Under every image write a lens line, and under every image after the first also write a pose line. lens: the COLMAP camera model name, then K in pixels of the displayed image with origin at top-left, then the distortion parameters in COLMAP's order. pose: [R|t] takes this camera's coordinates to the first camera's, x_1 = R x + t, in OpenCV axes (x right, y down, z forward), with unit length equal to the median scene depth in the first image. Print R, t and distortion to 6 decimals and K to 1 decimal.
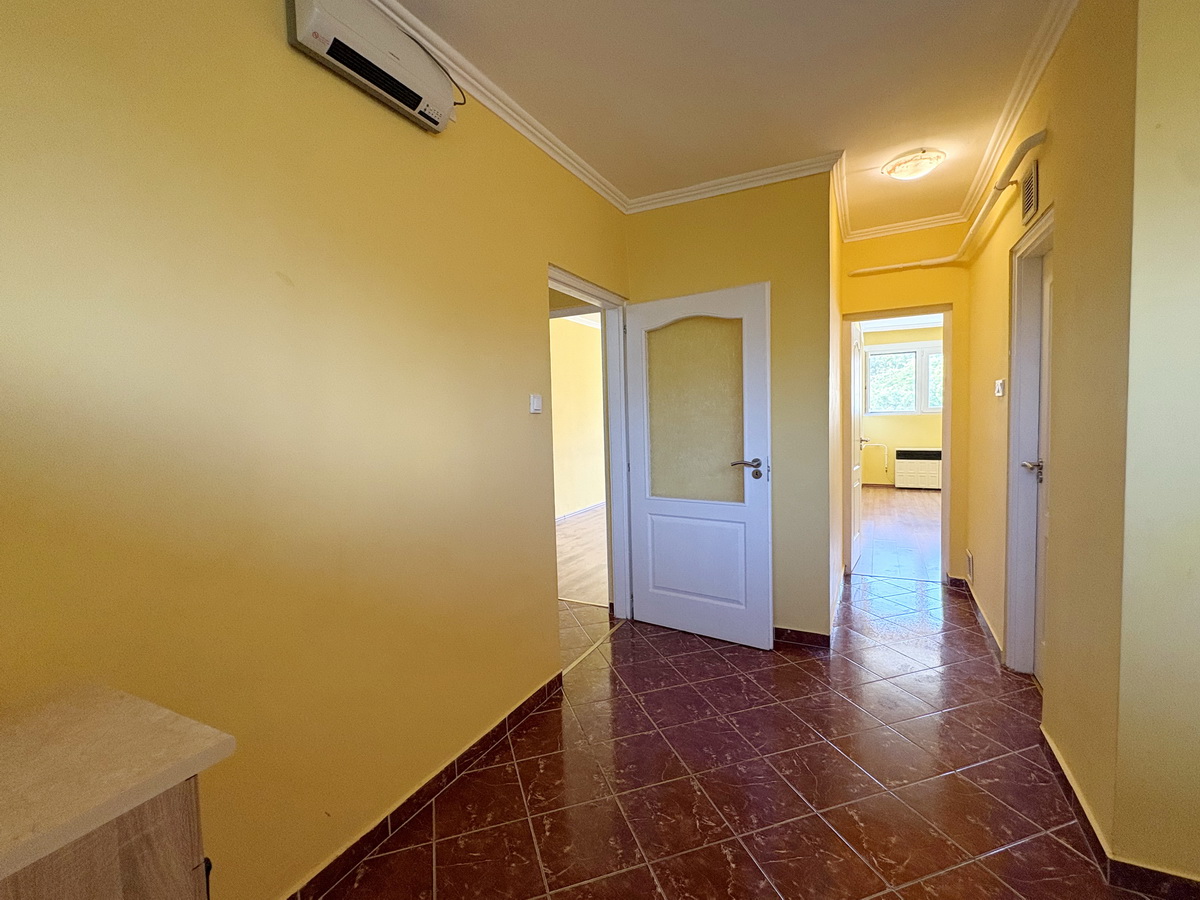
lens RADIAL K [[531.6, 0, 607.2], [0, 531.6, 450.2], [0, 0, 1]] dist [0.000649, -0.000060]
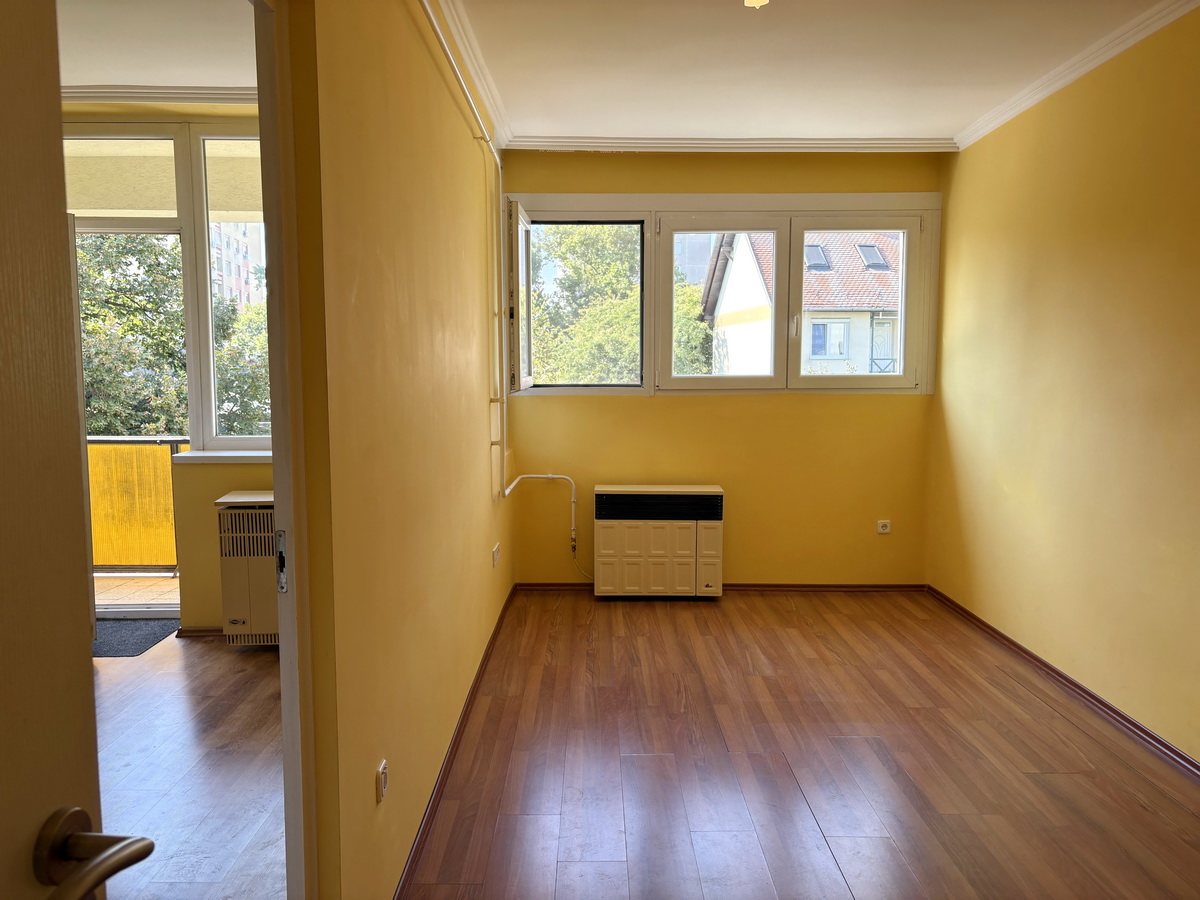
lens RADIAL K [[910.6, 0, 599.1], [0, 910.6, 449.0], [0, 0, 1]] dist [0.049976, -0.011200]
pose [[0.889061, -0.011059, 0.457655, 0.249853], [-0.000962, 0.999661, 0.026027, -0.048731], [-0.457787, -0.023580, 0.888749, 0.425662]]
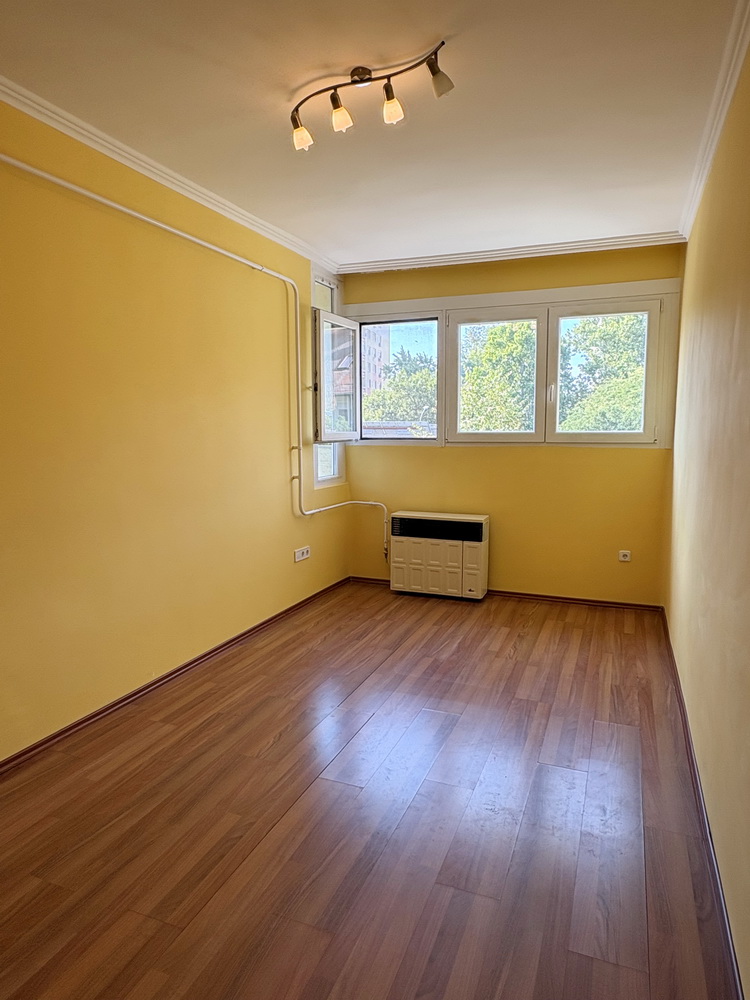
lens RADIAL K [[626.4, 0, 374.4], [0, 626.4, 503.8], [0, 0, 1]] dist [-0.007480, 0.001695]
pose [[0.995744, 0.019706, 0.090026, 0.465623], [-0.025064, 0.997957, 0.058774, -0.049057], [-0.088684, -0.060780, 0.994204, 0.387768]]
